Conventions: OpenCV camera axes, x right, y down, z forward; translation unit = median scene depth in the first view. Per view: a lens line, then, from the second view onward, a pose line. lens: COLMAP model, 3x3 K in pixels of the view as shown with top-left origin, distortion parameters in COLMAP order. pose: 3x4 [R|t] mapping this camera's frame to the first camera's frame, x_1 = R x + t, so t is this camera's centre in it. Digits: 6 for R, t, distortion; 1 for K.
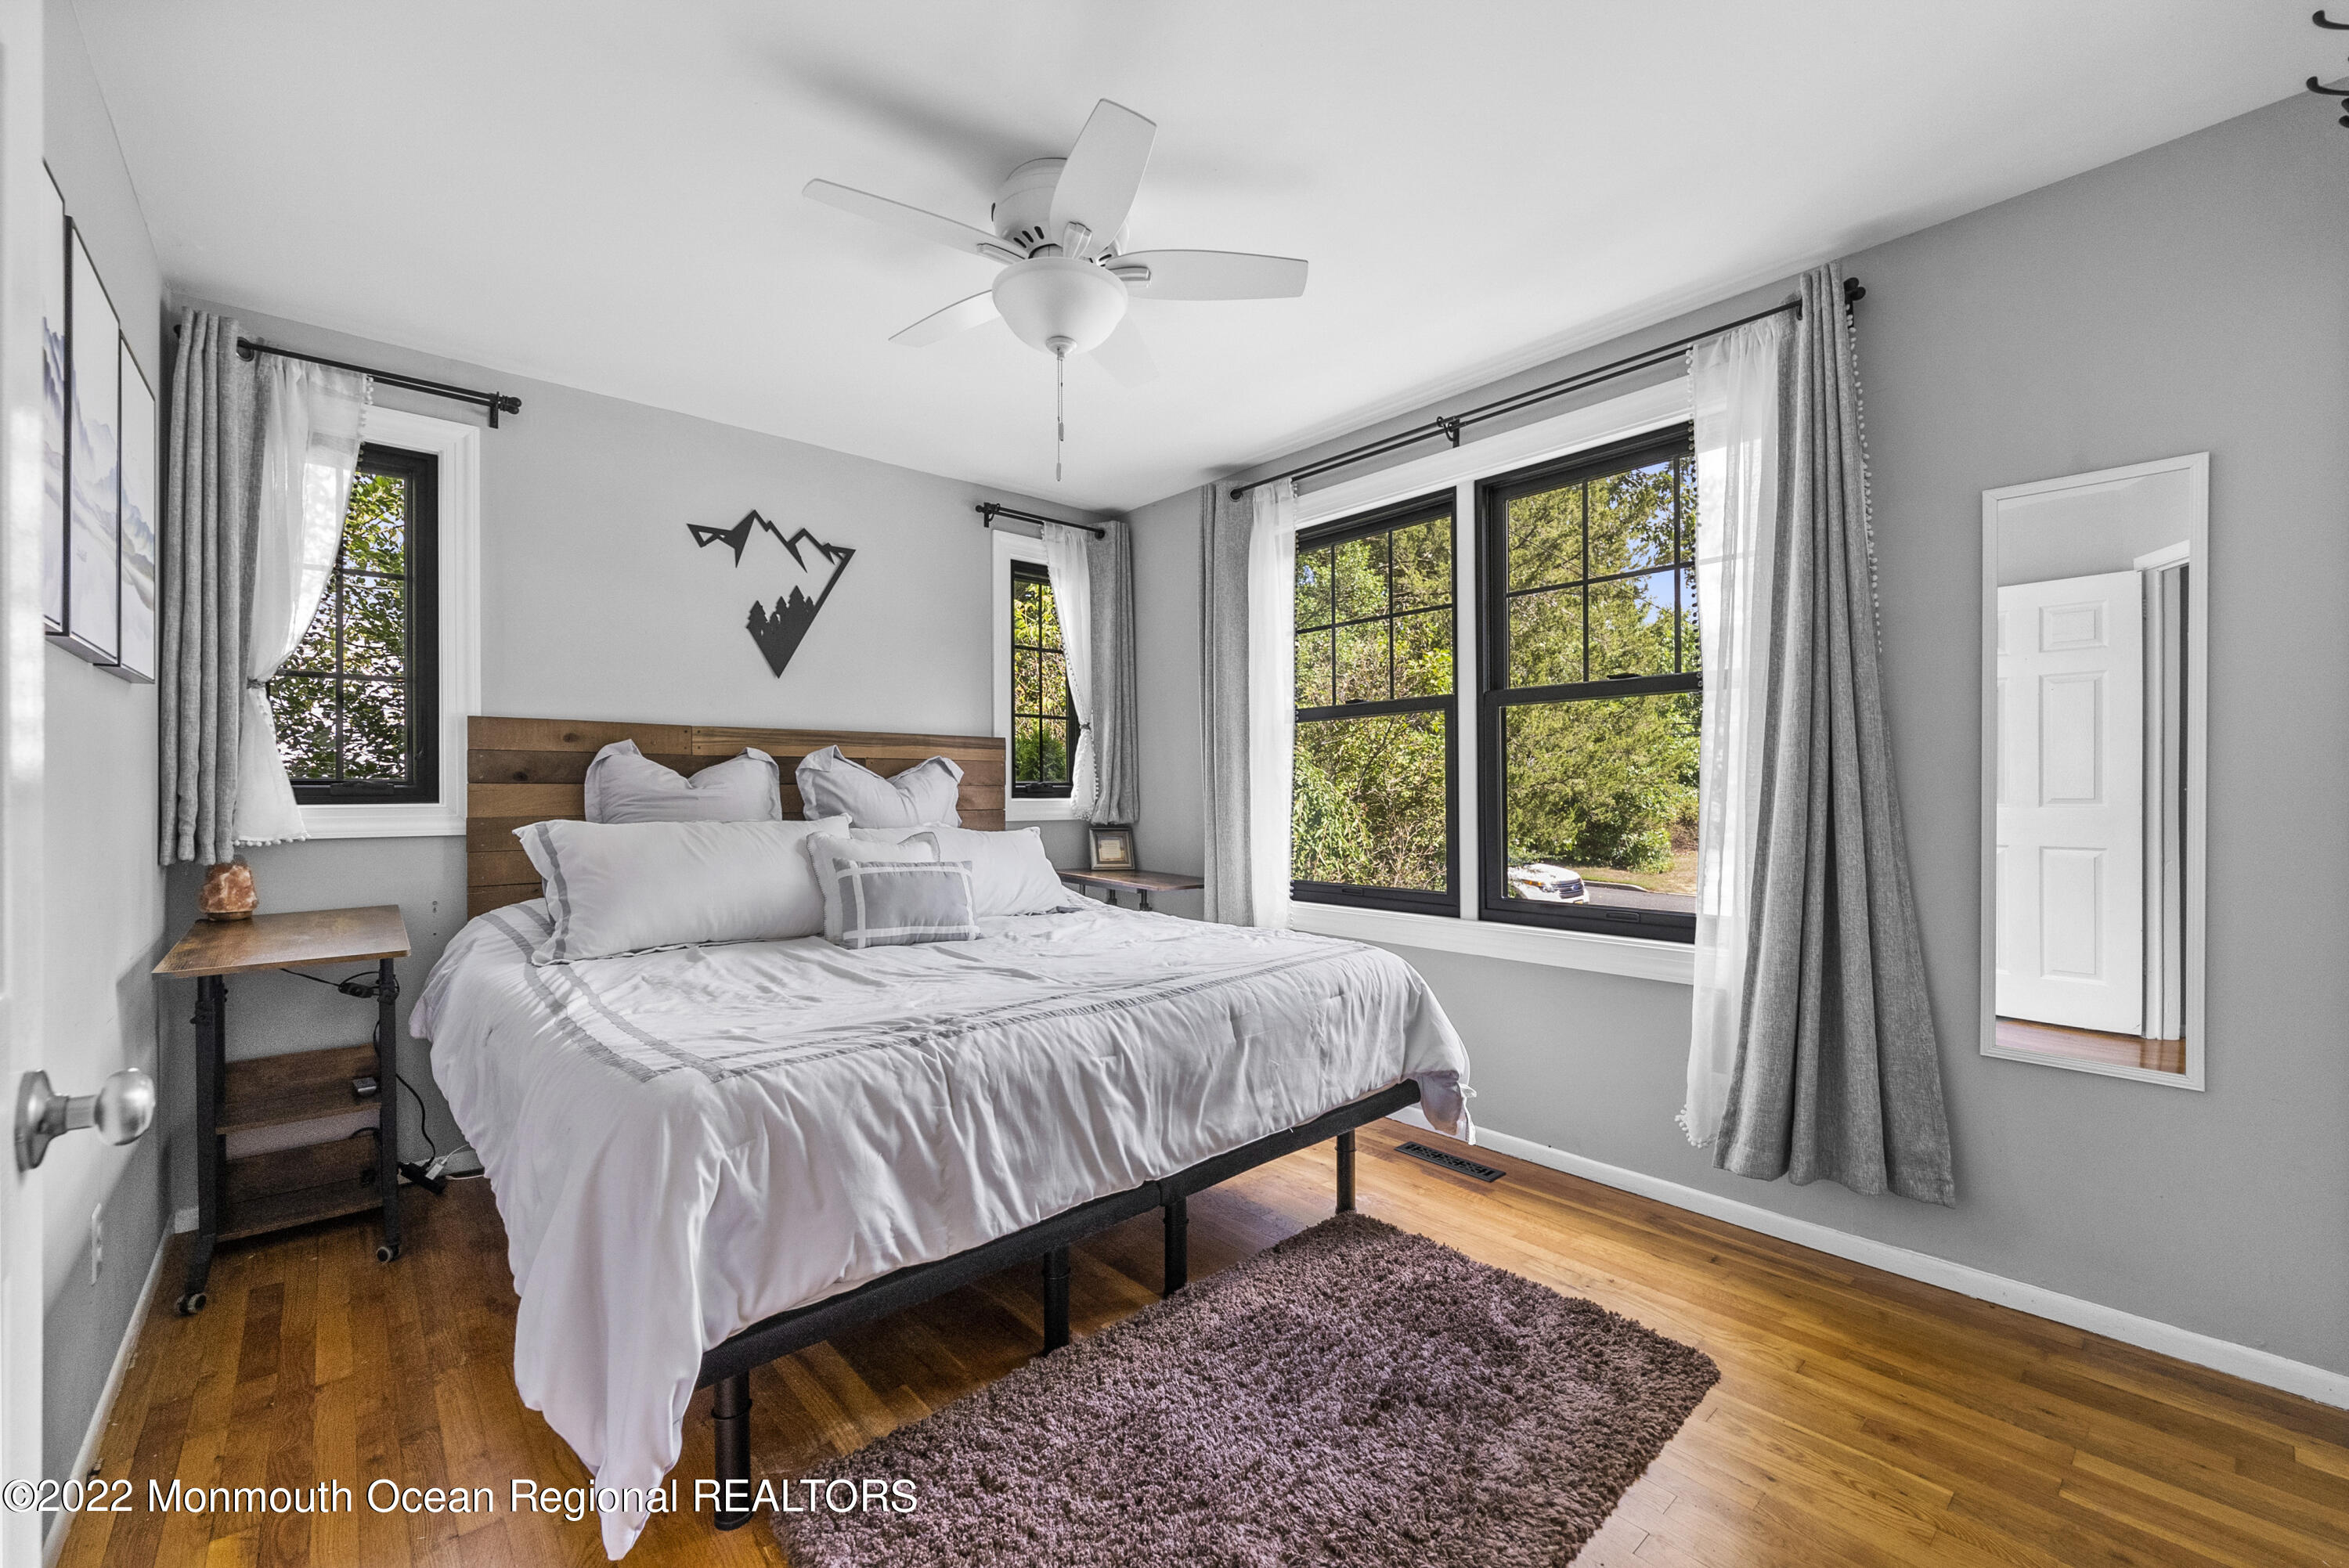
lens RADIAL K [[950.7, 0, 1174.5], [0, 950.7, 784.0], [0, 0, 1]] dist [-0.001689, 0.000124]
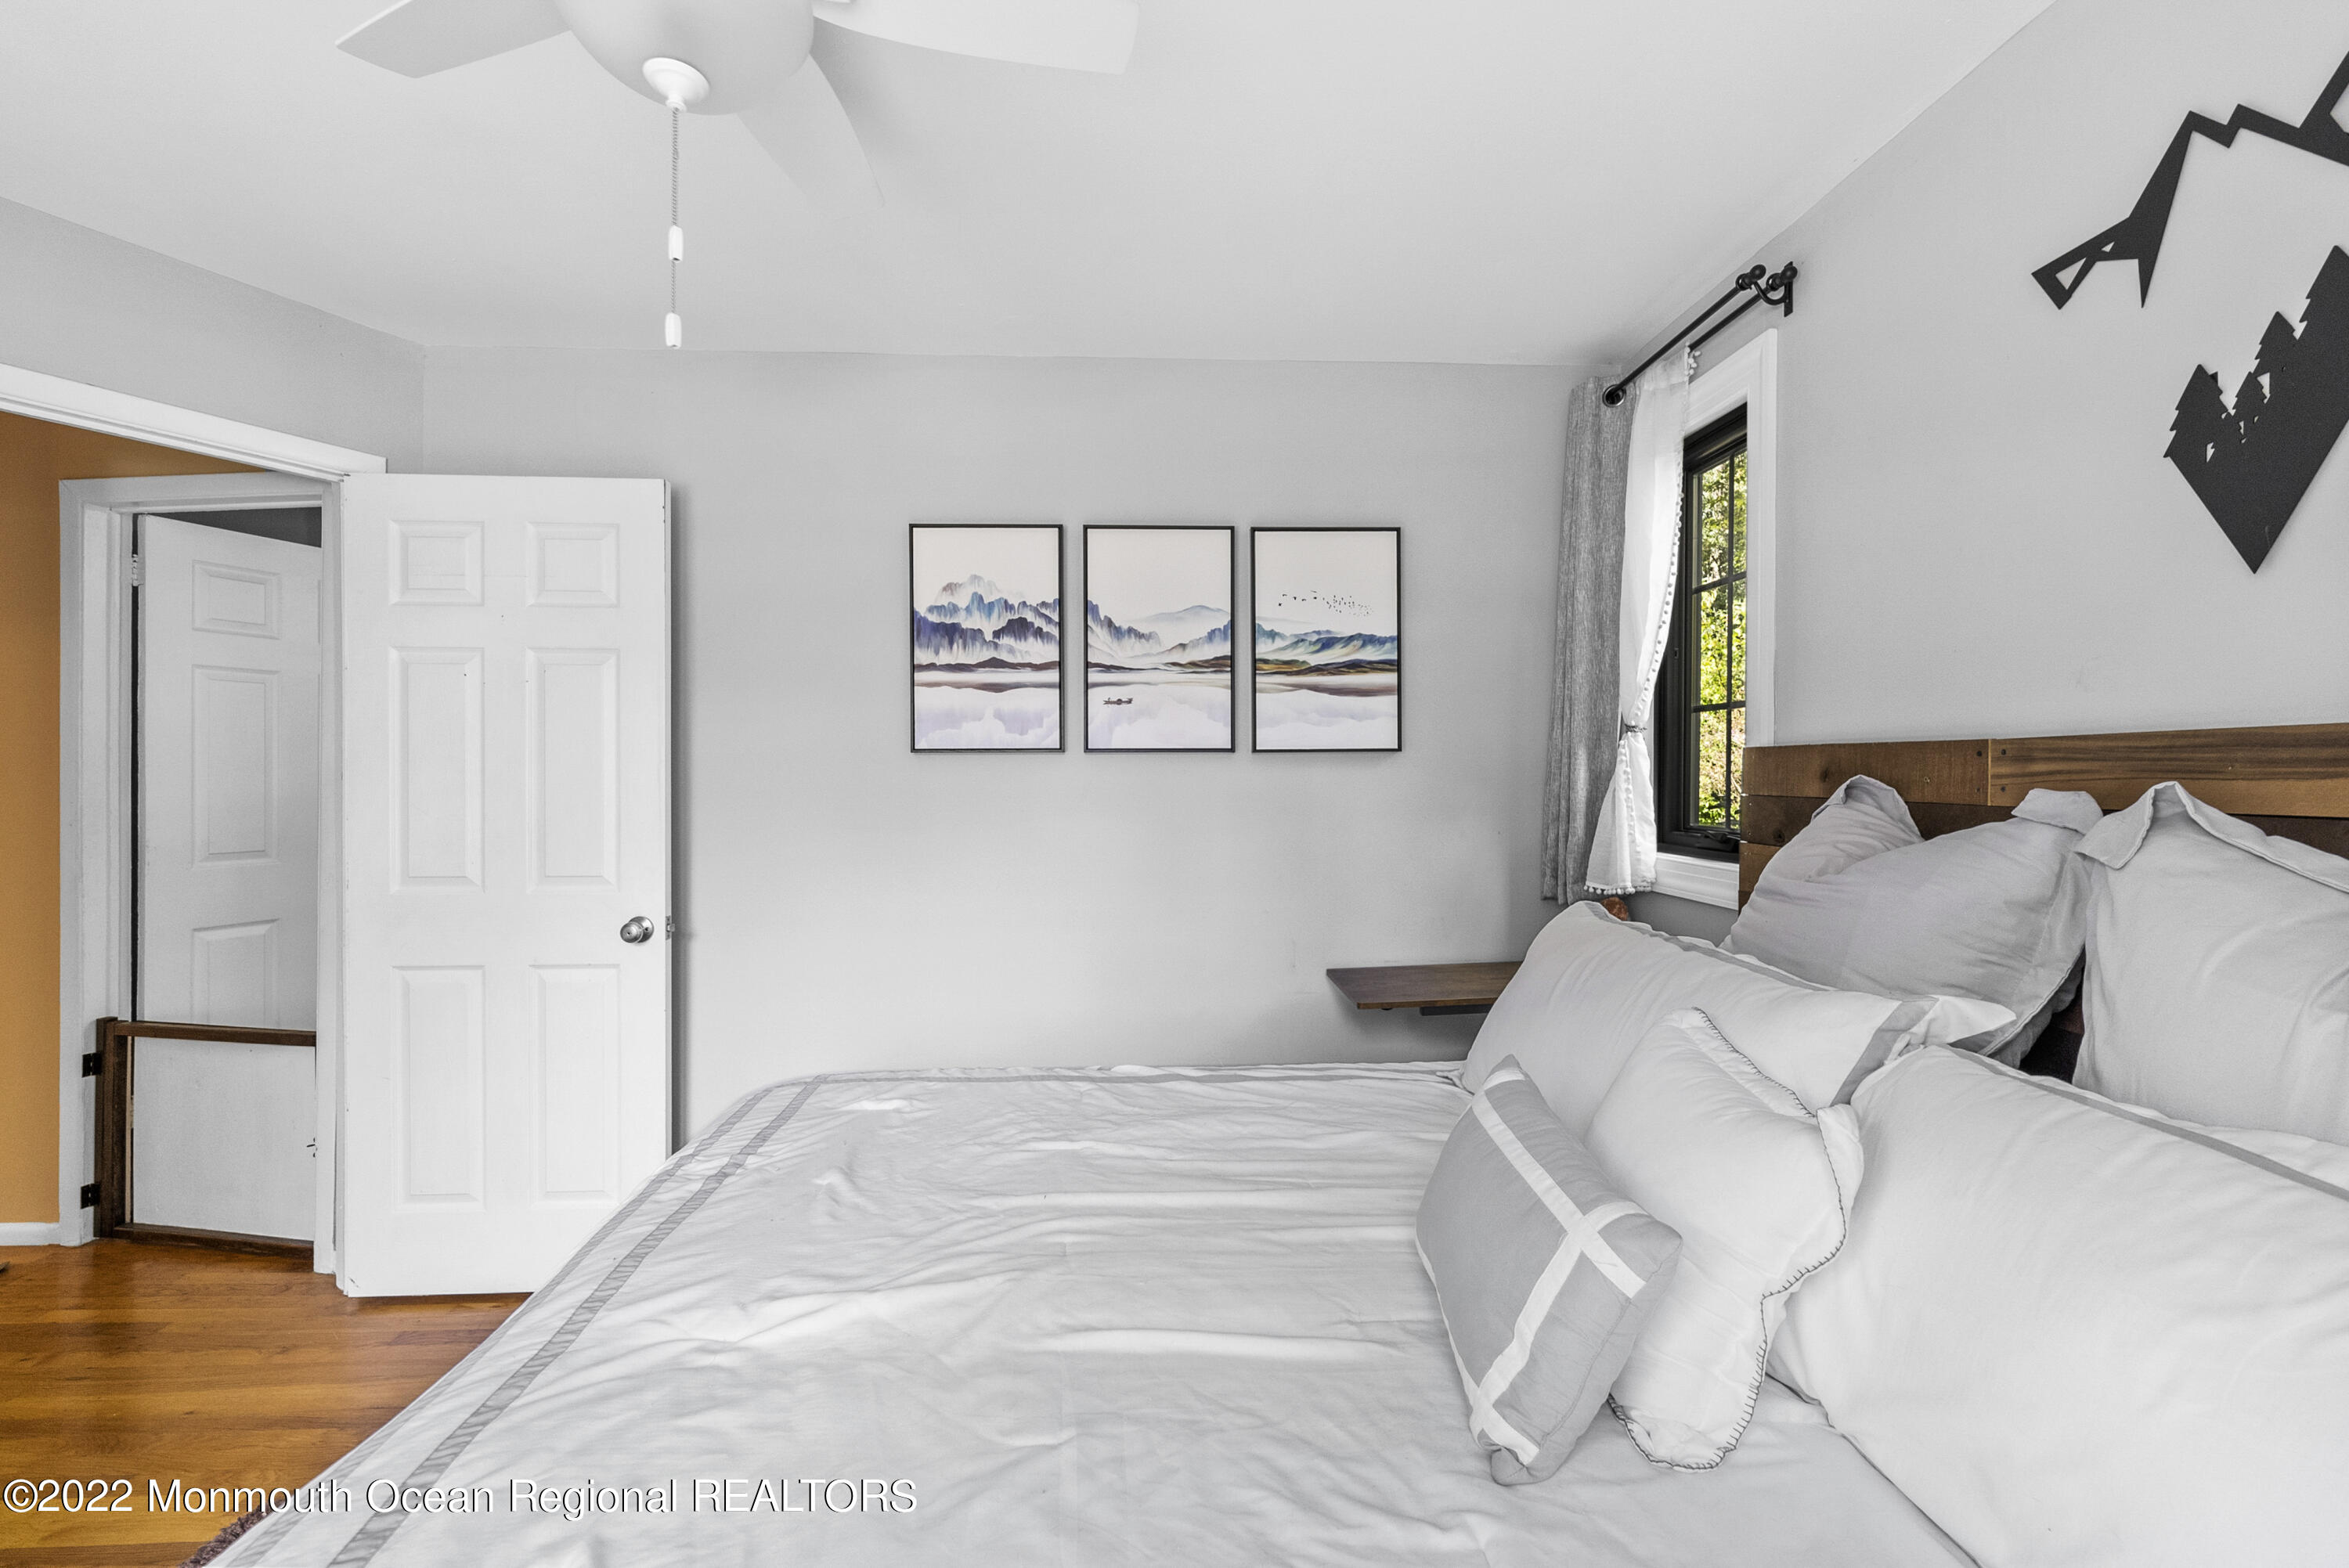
lens RADIAL K [[966.6, 0, 1171.5], [0, 966.6, 761.8], [0, 0, 1]] dist [0.000578, -0.000229]
pose [[-0.633265, -0.006355, -0.773909, 0.082190], [0.005187, 0.999909, -0.012456, -0.049235], [0.773918, -0.011902, -0.633174, 1.026645]]
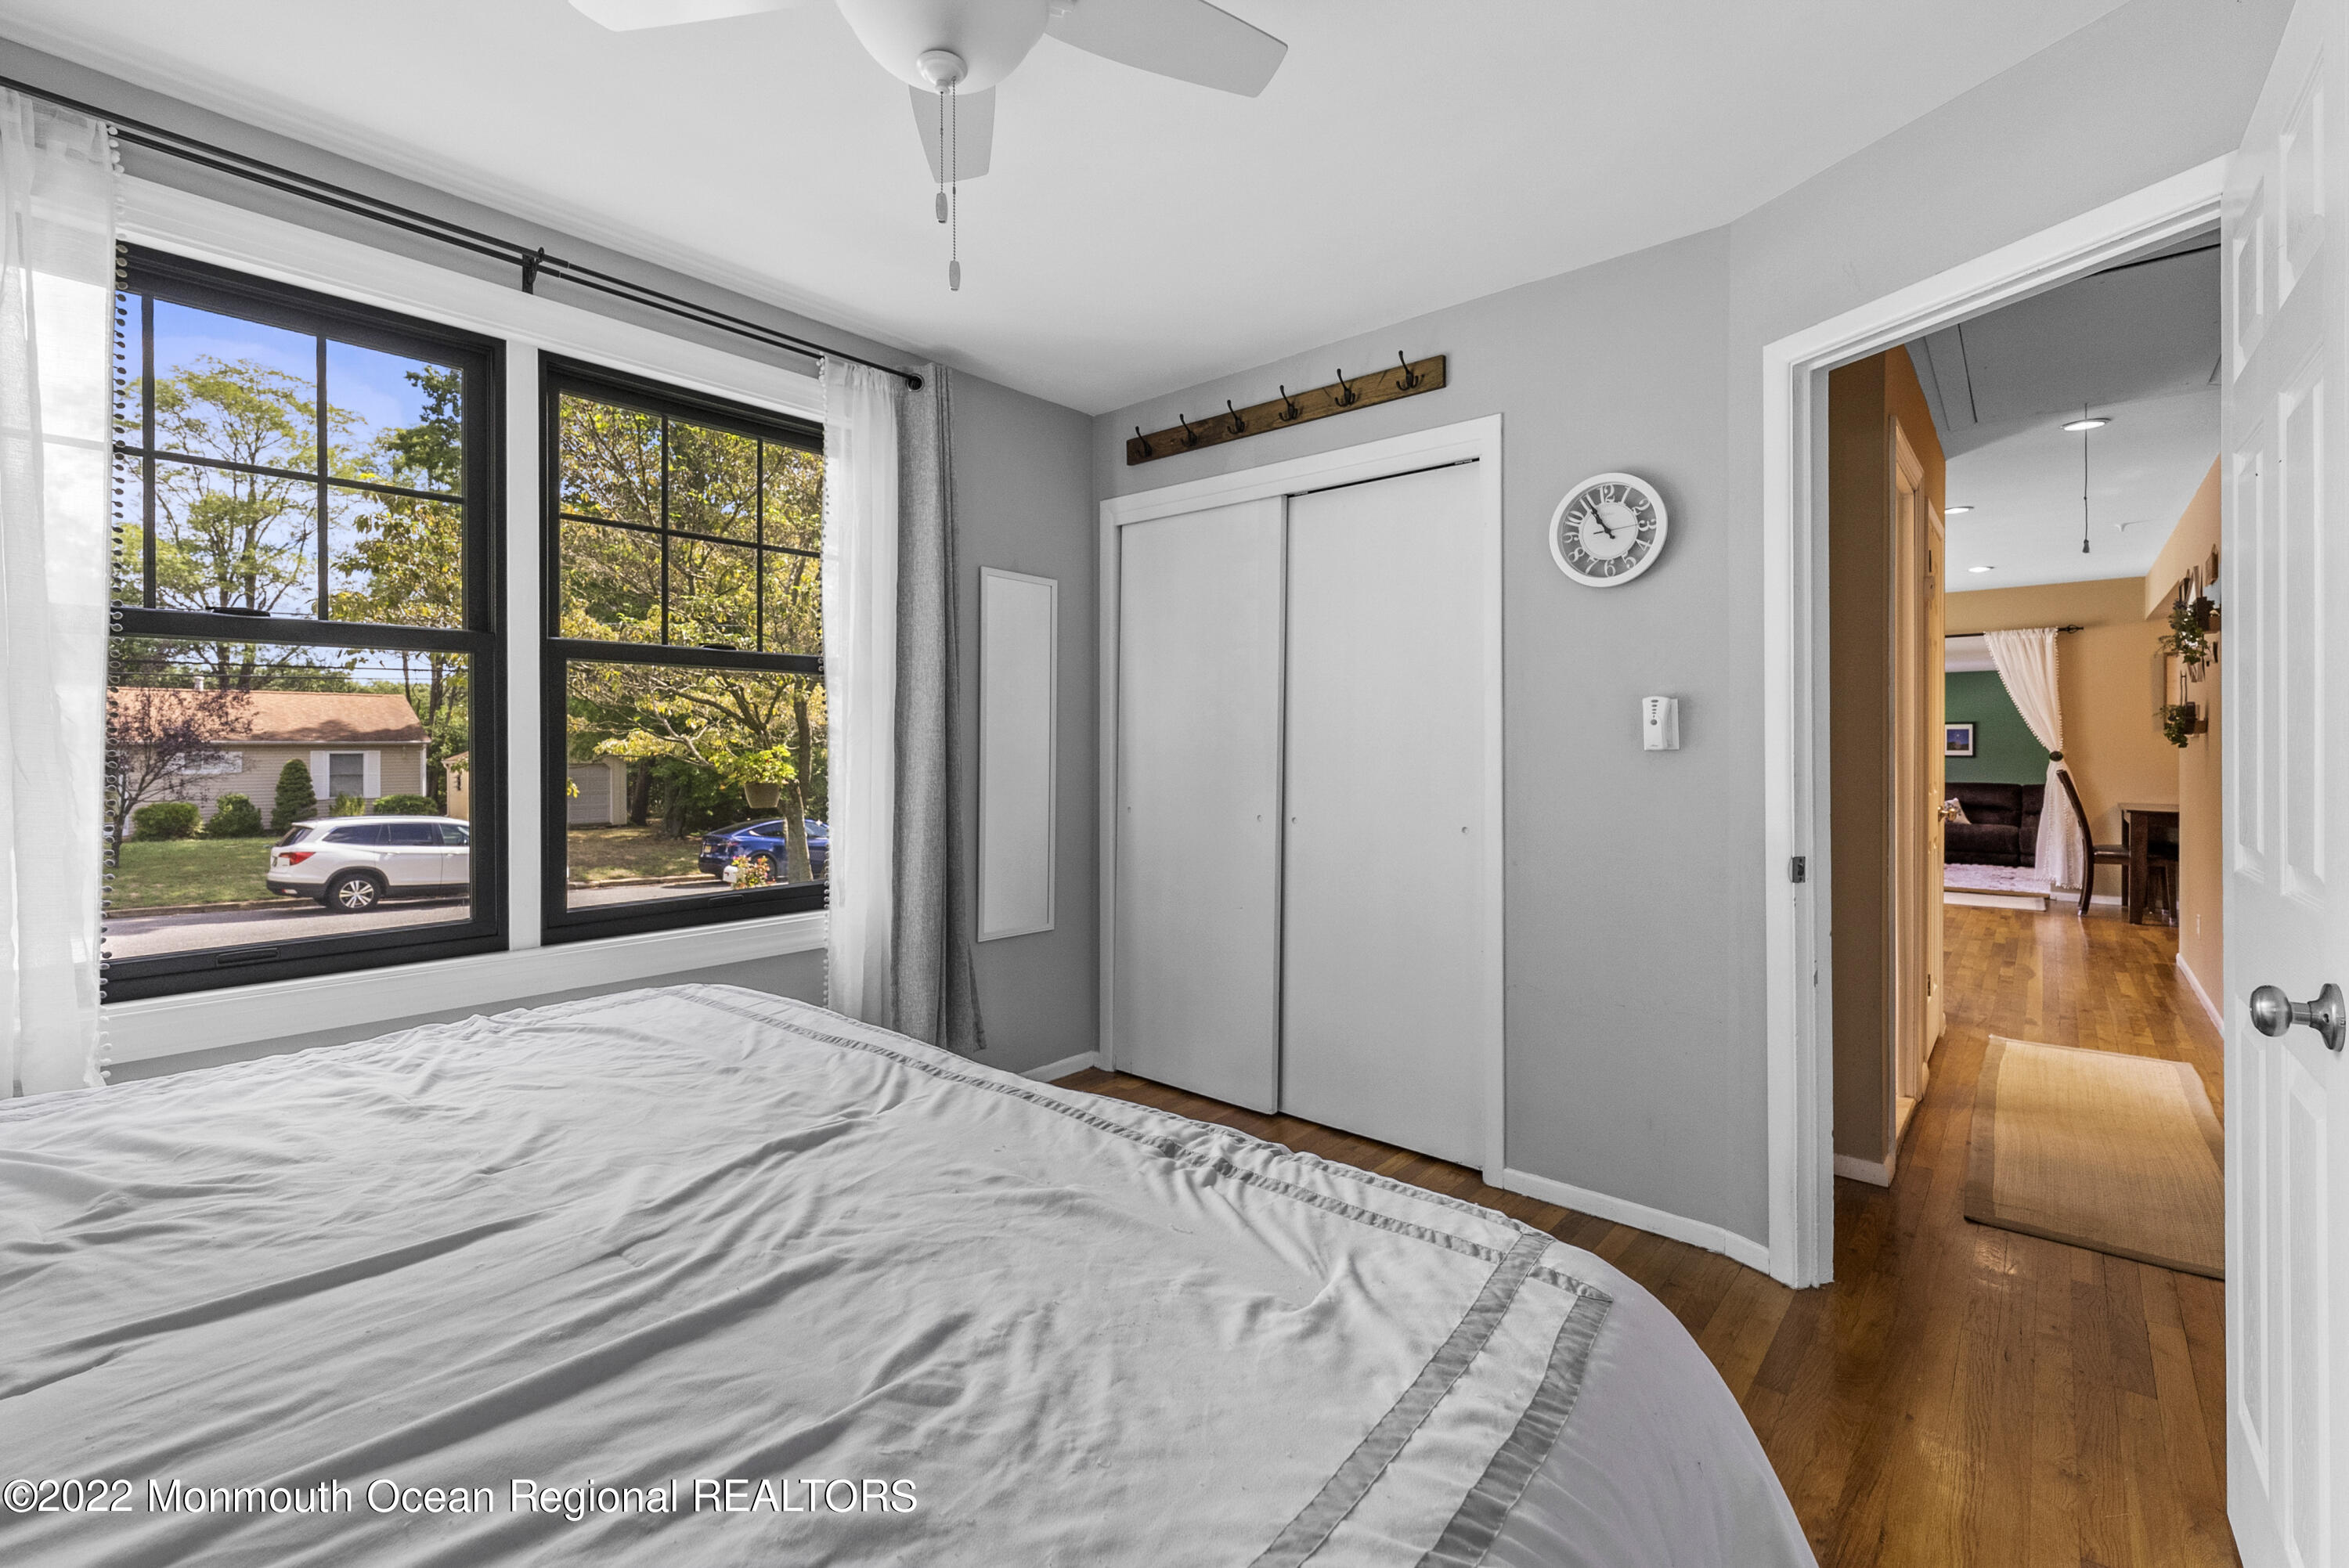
lens RADIAL K [[1009.9, 0, 1167.0], [0, 1009.9, 744.2], [0, 0, 1]] dist [0.001334, -0.000285]
pose [[-0.129417, 0.007553, 0.991561, -0.522521], [-0.005844, 0.999948, -0.008380, -0.010082], [-0.991573, -0.006879, -0.129366, 0.619551]]
